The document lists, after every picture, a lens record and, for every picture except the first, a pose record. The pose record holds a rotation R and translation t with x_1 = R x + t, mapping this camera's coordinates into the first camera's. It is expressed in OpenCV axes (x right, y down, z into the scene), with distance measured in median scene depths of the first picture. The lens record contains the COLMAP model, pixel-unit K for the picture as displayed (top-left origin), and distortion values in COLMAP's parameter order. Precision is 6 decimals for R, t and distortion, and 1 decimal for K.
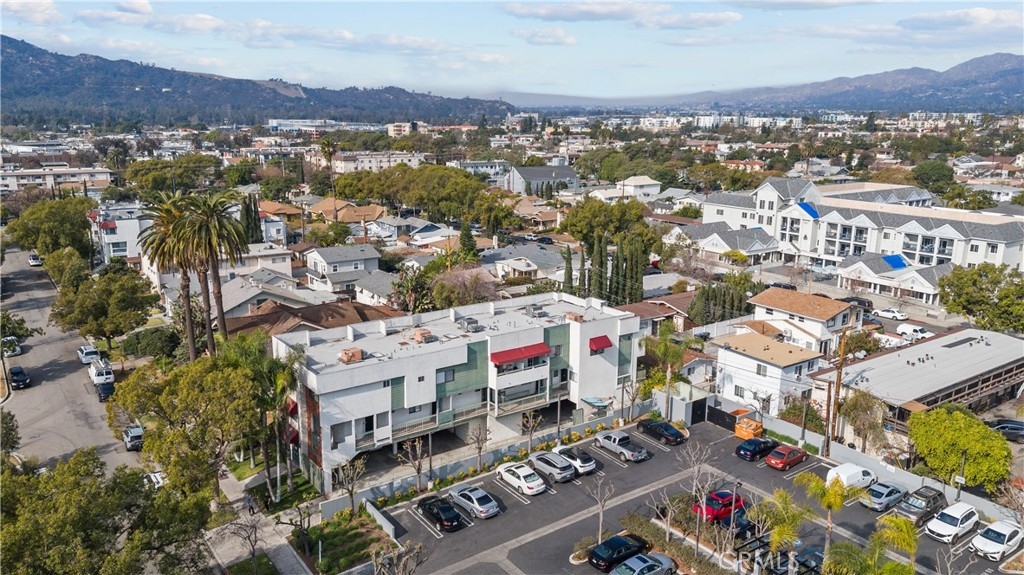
lens RADIAL K [[743.9, 0, 512.0], [0, 743.9, 287.5], [0, 0, 1]] dist [0.092377, -0.114274]
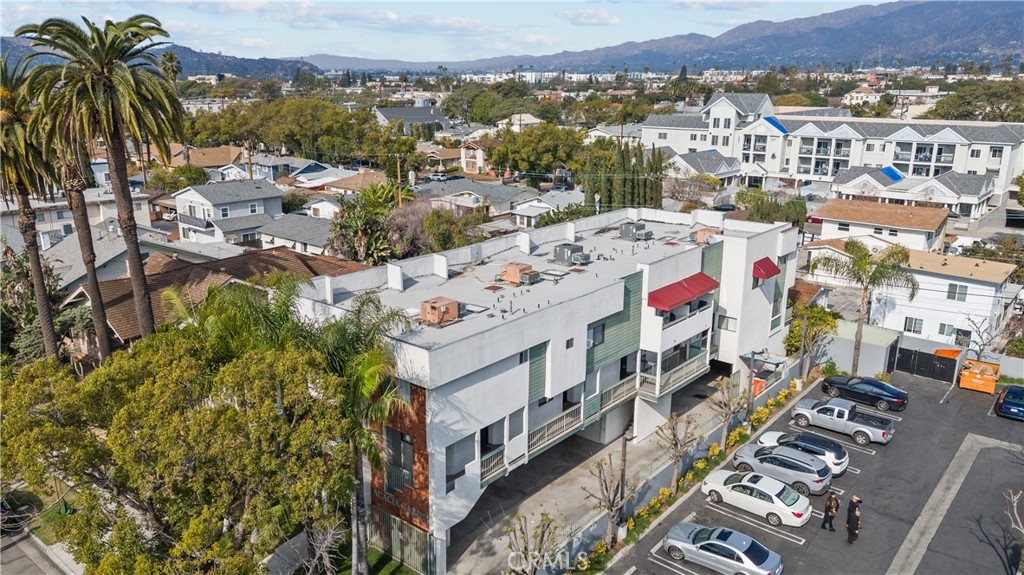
lens RADIAL K [[743.9, 0, 512.0], [0, 743.9, 287.5], [0, 0, 1]] dist [0.092377, -0.114274]
pose [[0.969262, -0.071837, 0.235308, -0.152897], [0.060858, 0.996706, 0.053604, 0.025383], [-0.238384, -0.037636, 0.970441, 0.247394]]
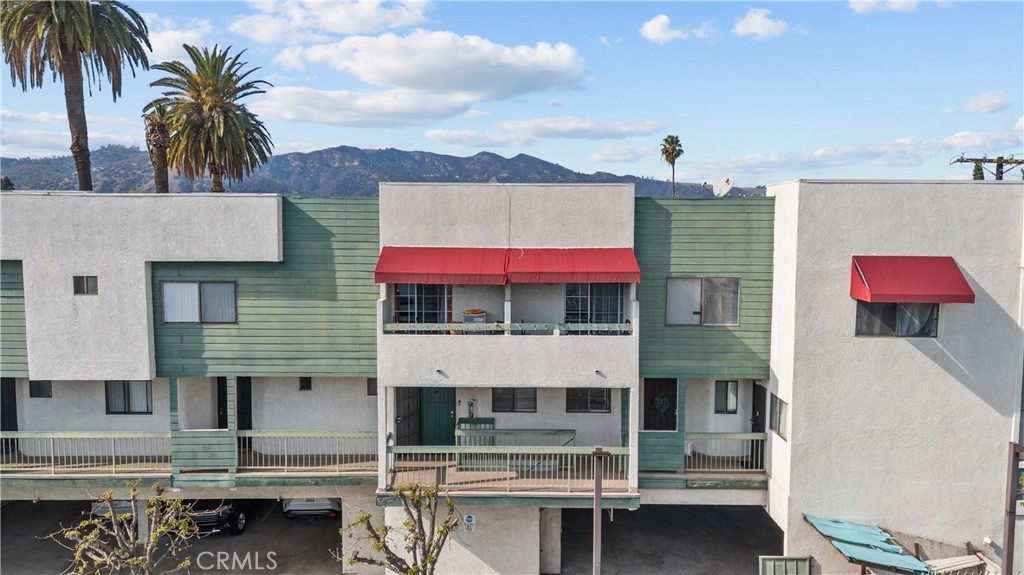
lens RADIAL K [[743.9, 0, 512.0], [0, 743.9, 287.5], [0, 0, 1]] dist [0.092377, -0.114274]
pose [[0.815143, 0.047097, -0.577341, 0.092210], [-0.127454, 0.986846, -0.099449, 0.068885], [0.565063, 0.154650, 0.810424, 0.450540]]
